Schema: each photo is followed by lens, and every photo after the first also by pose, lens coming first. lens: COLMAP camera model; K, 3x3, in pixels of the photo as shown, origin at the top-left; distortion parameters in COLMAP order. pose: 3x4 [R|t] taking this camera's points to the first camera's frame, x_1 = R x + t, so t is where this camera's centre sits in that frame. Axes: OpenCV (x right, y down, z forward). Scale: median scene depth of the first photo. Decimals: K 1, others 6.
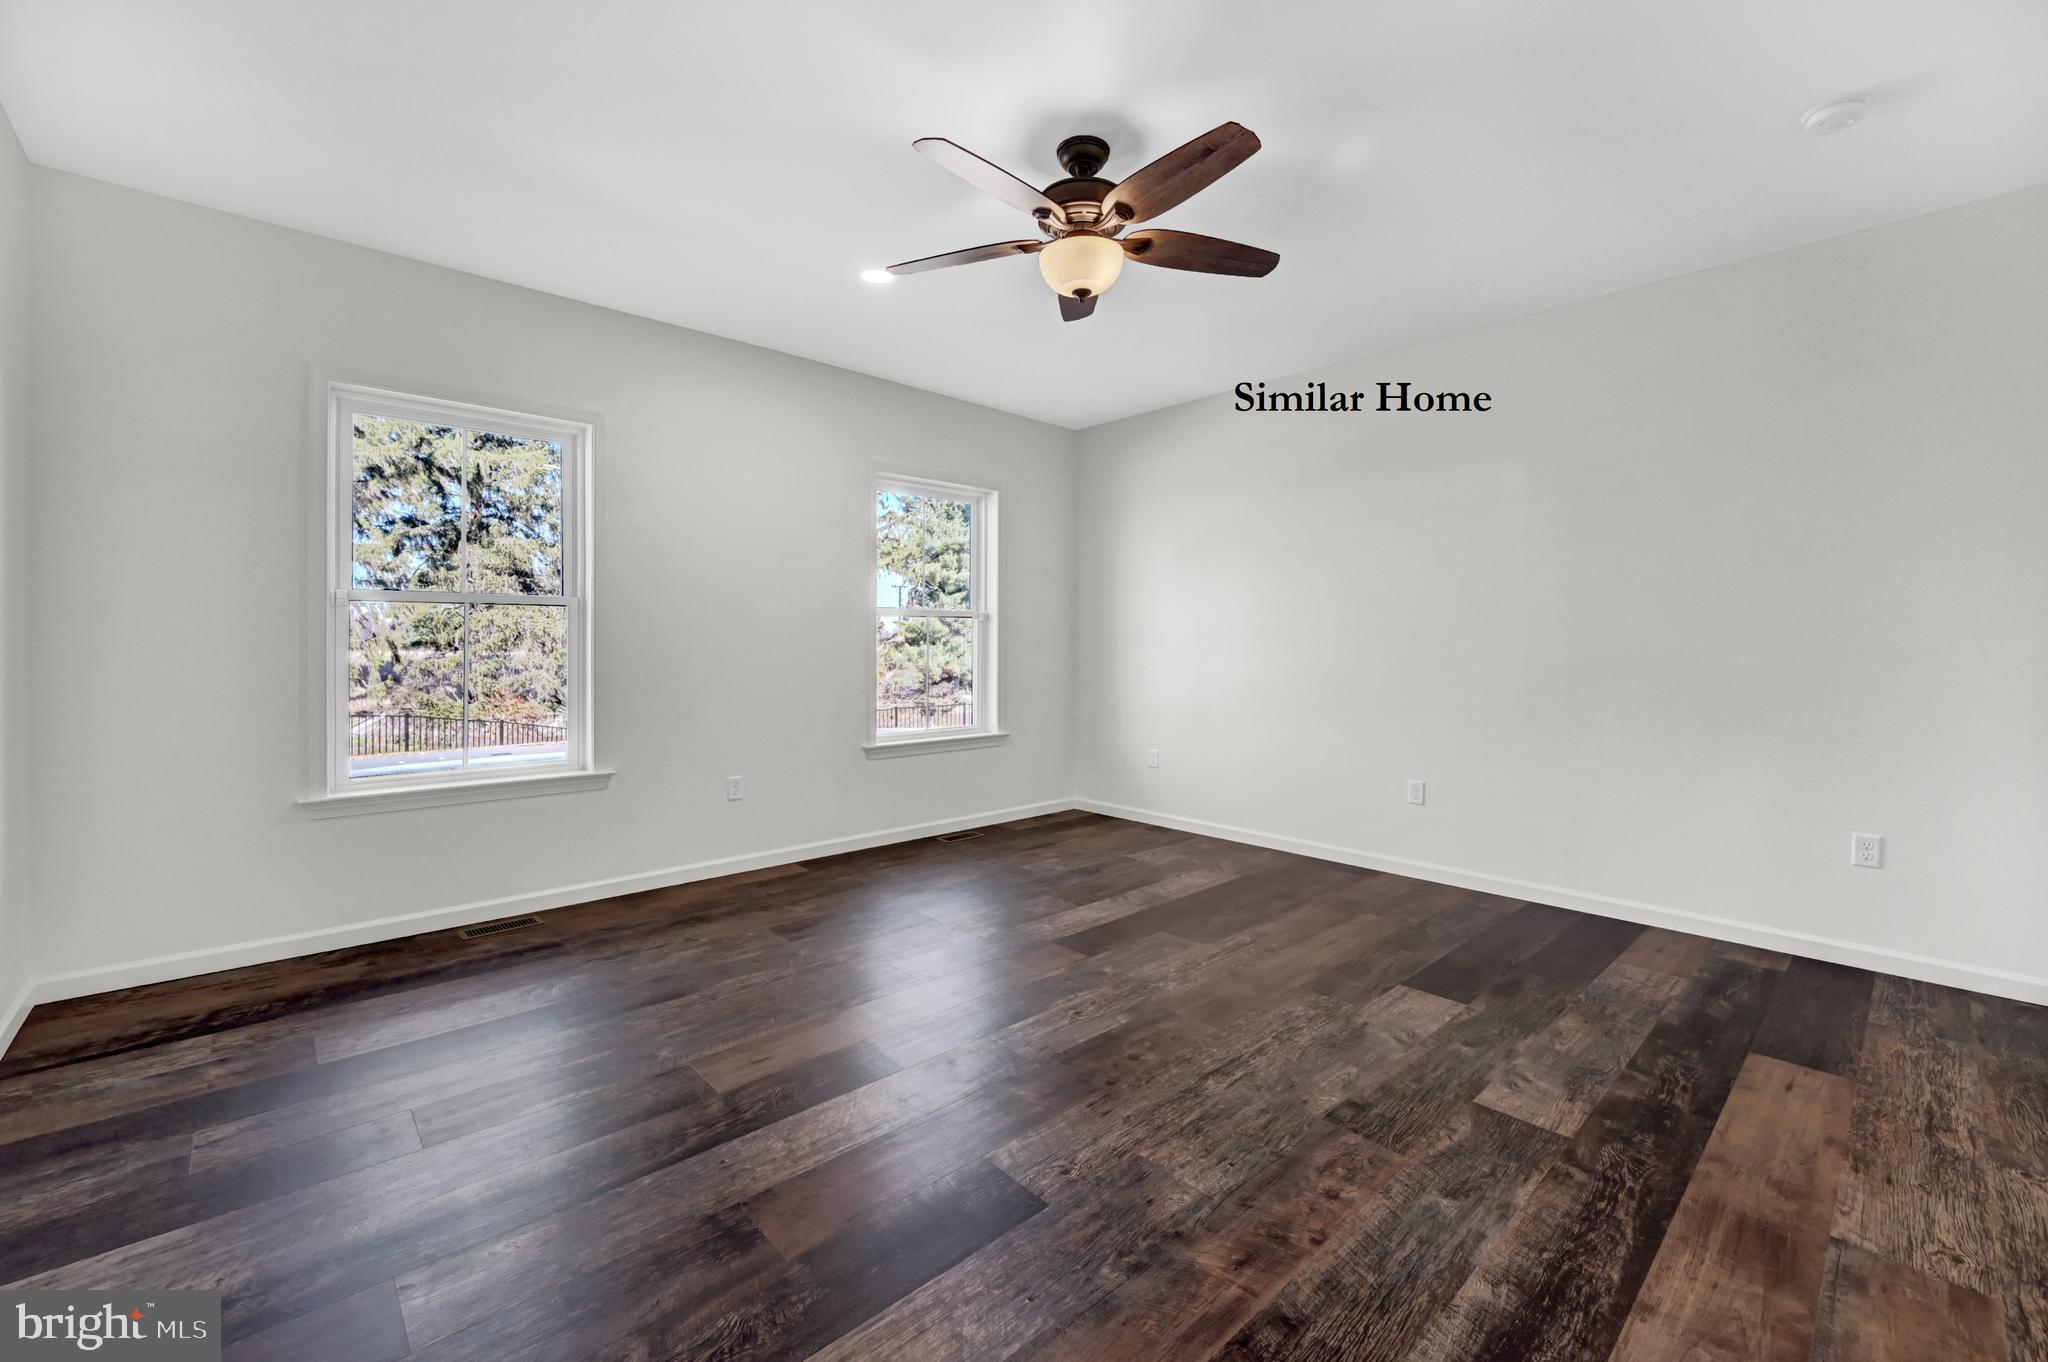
lens RADIAL K [[831.5, 0, 1031.7], [0, 831.5, 634.8], [0, 0, 1]] dist [-0.000732, 0.000283]
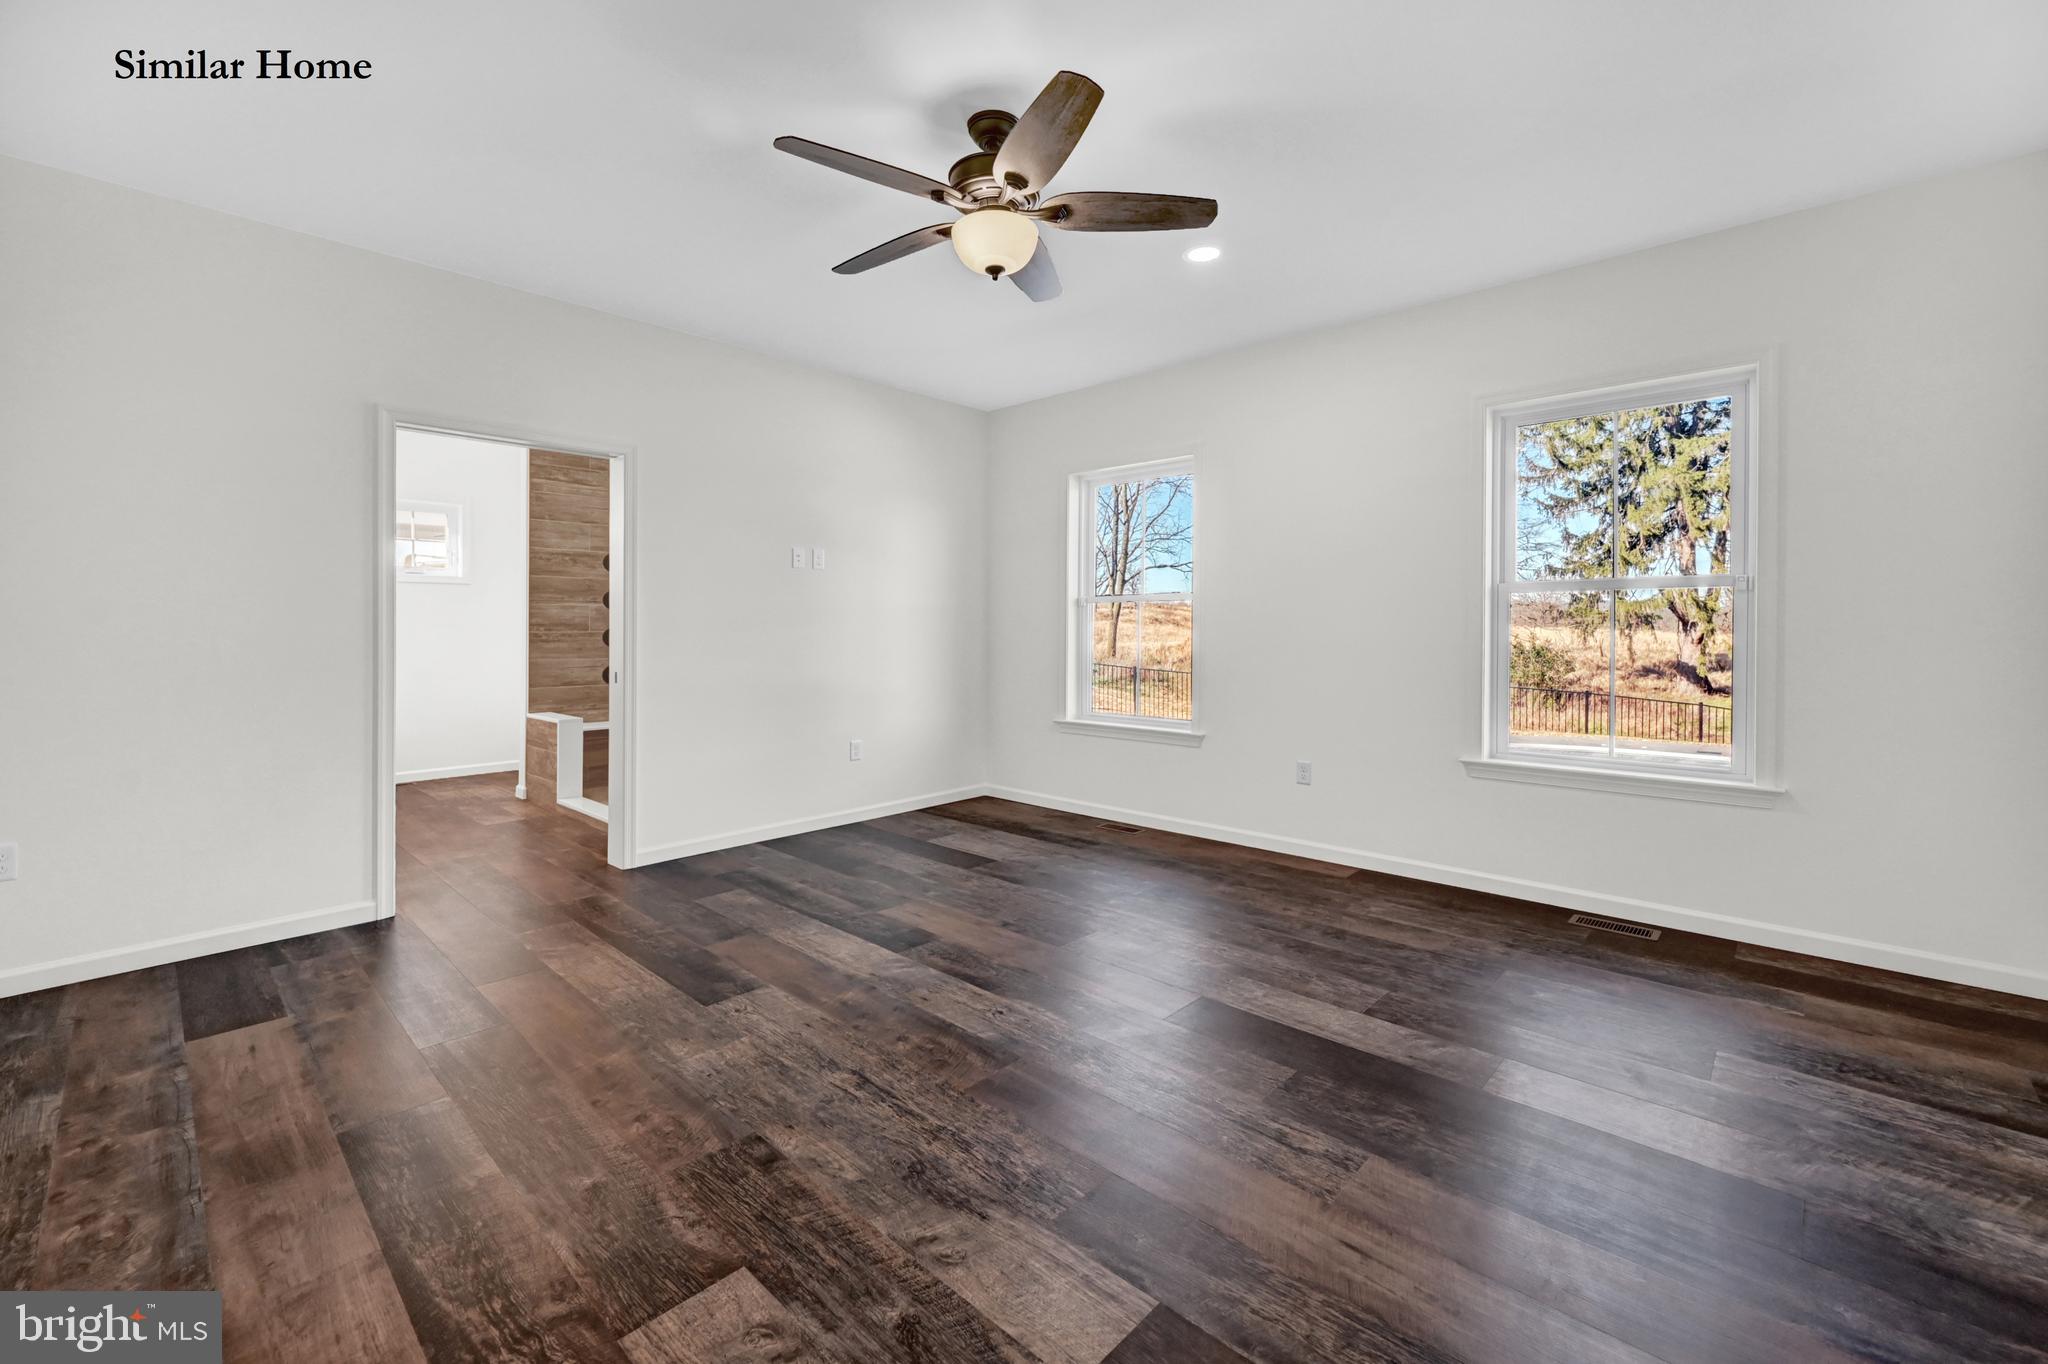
lens RADIAL K [[855.5, 0, 1029.0], [0, 855.5, 649.4], [0, 0, 1]] dist [0.002469, 0.000934]
pose [[0.064694, 0.019027, -0.997724, 1.180809], [0.014250, 0.999699, 0.019988, 0.024978], [0.997803, -0.015511, 0.064404, 1.125760]]
